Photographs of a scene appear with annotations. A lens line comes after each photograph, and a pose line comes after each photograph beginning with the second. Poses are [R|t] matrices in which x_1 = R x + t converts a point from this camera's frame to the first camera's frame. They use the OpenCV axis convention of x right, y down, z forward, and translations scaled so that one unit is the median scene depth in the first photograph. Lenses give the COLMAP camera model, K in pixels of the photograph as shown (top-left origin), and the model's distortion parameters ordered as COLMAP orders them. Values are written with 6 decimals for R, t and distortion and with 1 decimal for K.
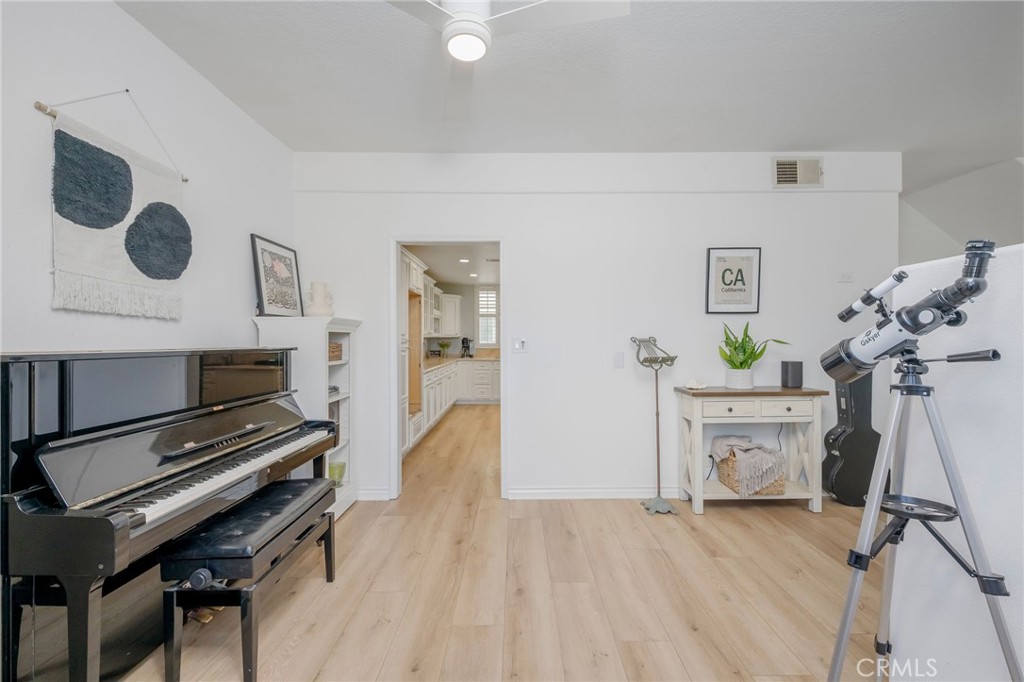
lens RADIAL K [[474.8, 0, 512.0], [0, 474.8, 341.0], [0, 0, 1]] dist [0.001548, 0.000193]
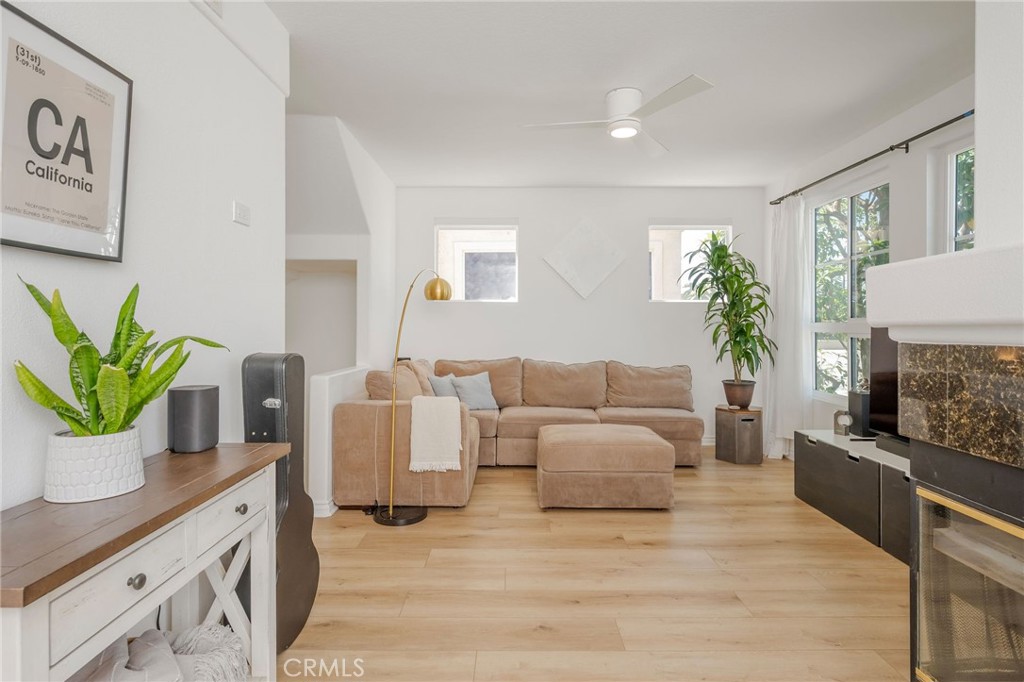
lens RADIAL K [[520.7, 0, 510.6], [0, 520.7, 318.8], [0, 0, 1]] dist [0.002257, 0.000112]
pose [[0.007514, 0.011124, 0.999910, 0.137689], [-0.004468, 0.999929, -0.011091, -0.013940], [-0.999962, -0.004384, 0.007563, 0.742583]]
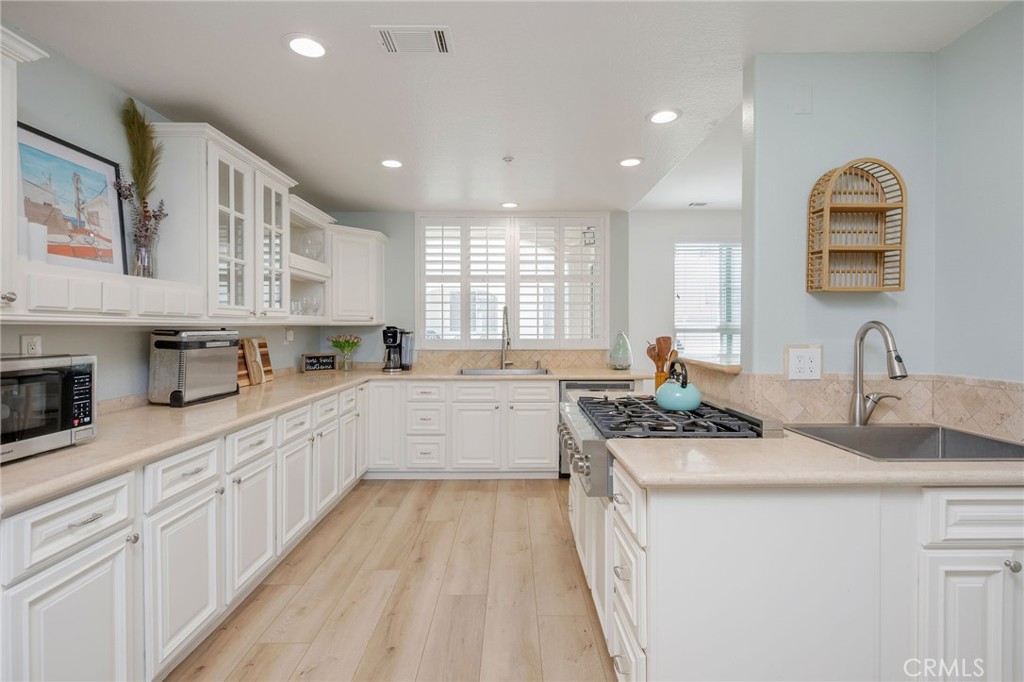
lens RADIAL K [[487.5, 0, 513.5], [0, 487.5, 333.7], [0, 0, 1]] dist [0.000521, 0.000203]
pose [[0.999844, 0.016717, 0.005734, 0.011120], [-0.016825, 0.999671, 0.019335, -0.009503], [-0.005409, -0.019428, 0.999797, 0.439087]]
